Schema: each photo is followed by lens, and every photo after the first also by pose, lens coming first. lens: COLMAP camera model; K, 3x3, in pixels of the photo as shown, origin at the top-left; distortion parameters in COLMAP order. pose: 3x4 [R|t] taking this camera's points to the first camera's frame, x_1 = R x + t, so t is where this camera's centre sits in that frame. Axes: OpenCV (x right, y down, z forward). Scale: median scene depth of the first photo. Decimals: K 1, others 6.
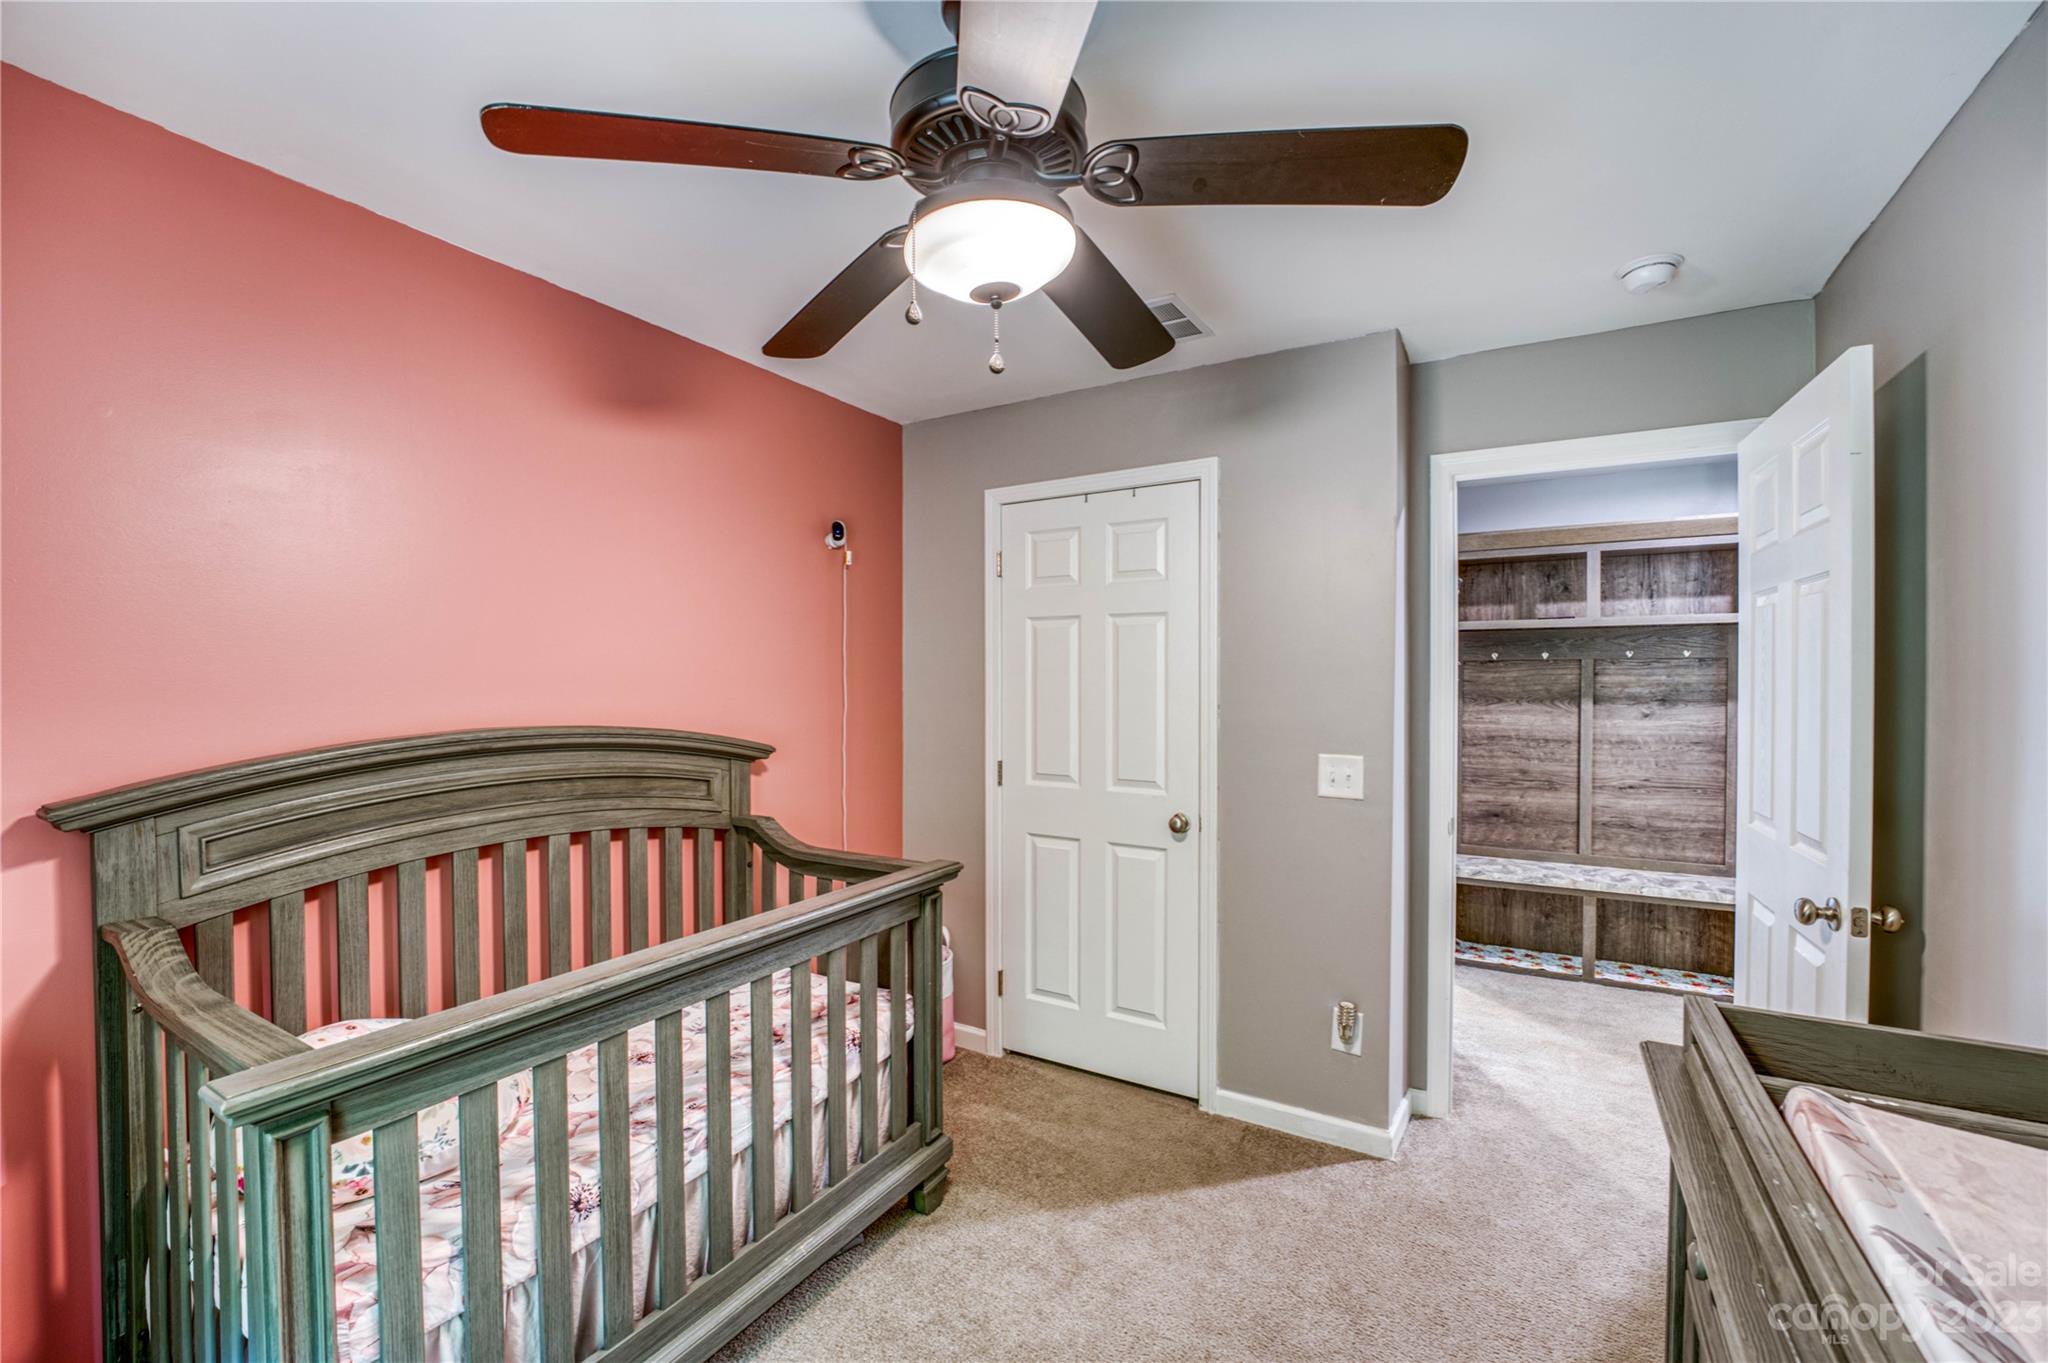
lens RADIAL K [[834.8, 0, 1039.6], [0, 834.8, 681.3], [0, 0, 1]] dist [-0.034299, 0.004923]
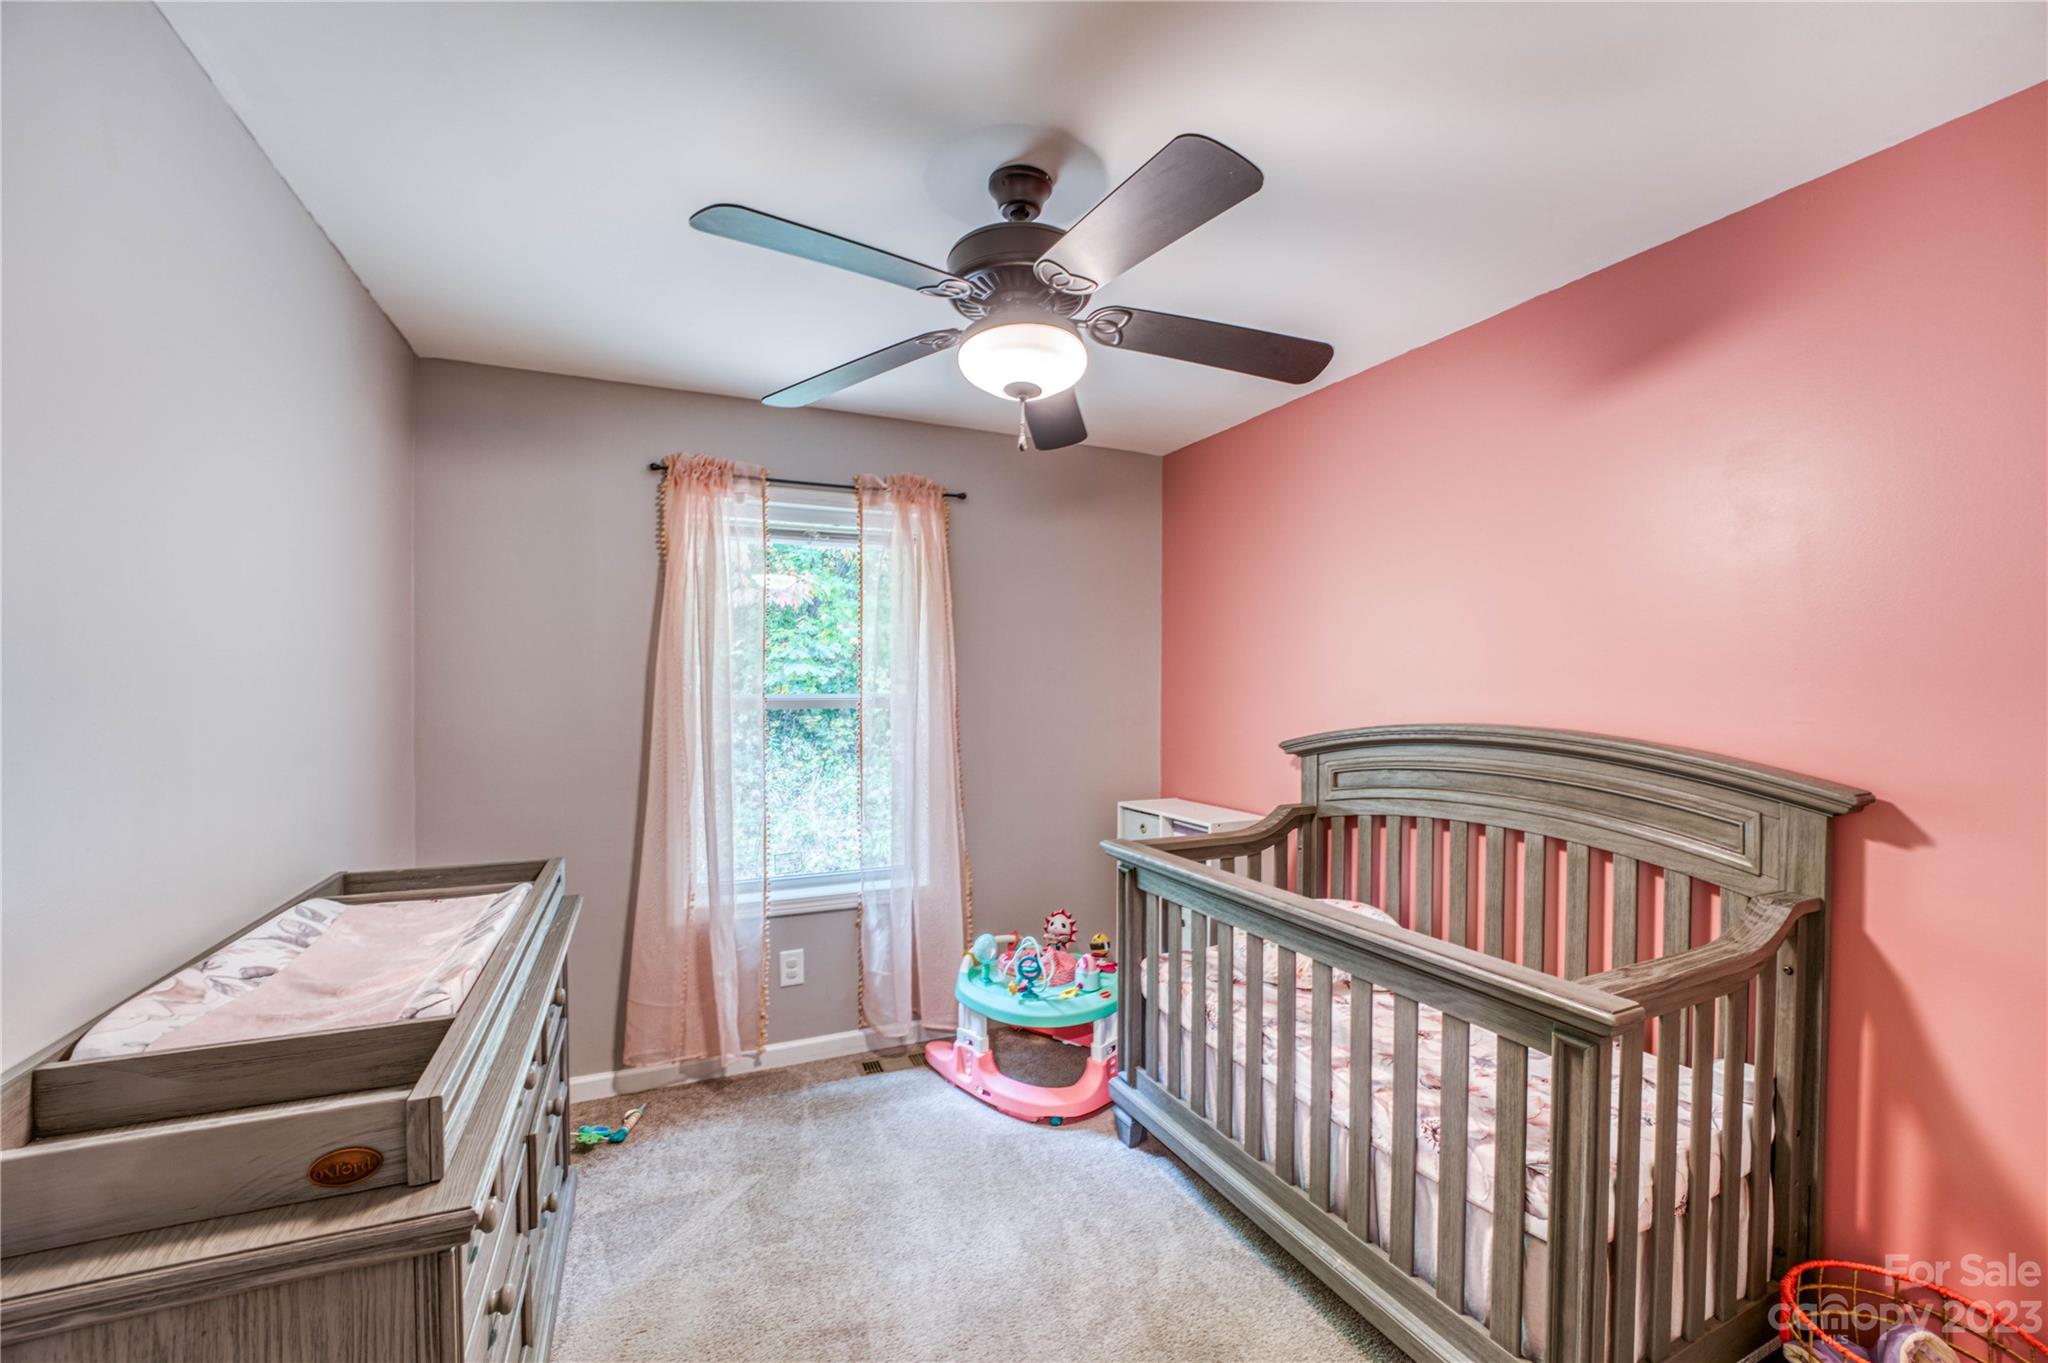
lens RADIAL K [[834.8, 0, 1019.9], [0, 834.8, 680.6], [0, 0, 1]] dist [-0.034299, 0.004923]
pose [[-0.574704, 0.000578, -0.818361, 0.695658], [-0.005963, 0.999970, 0.004895, -0.005662], [0.818339, 0.007693, -0.574684, 1.185635]]
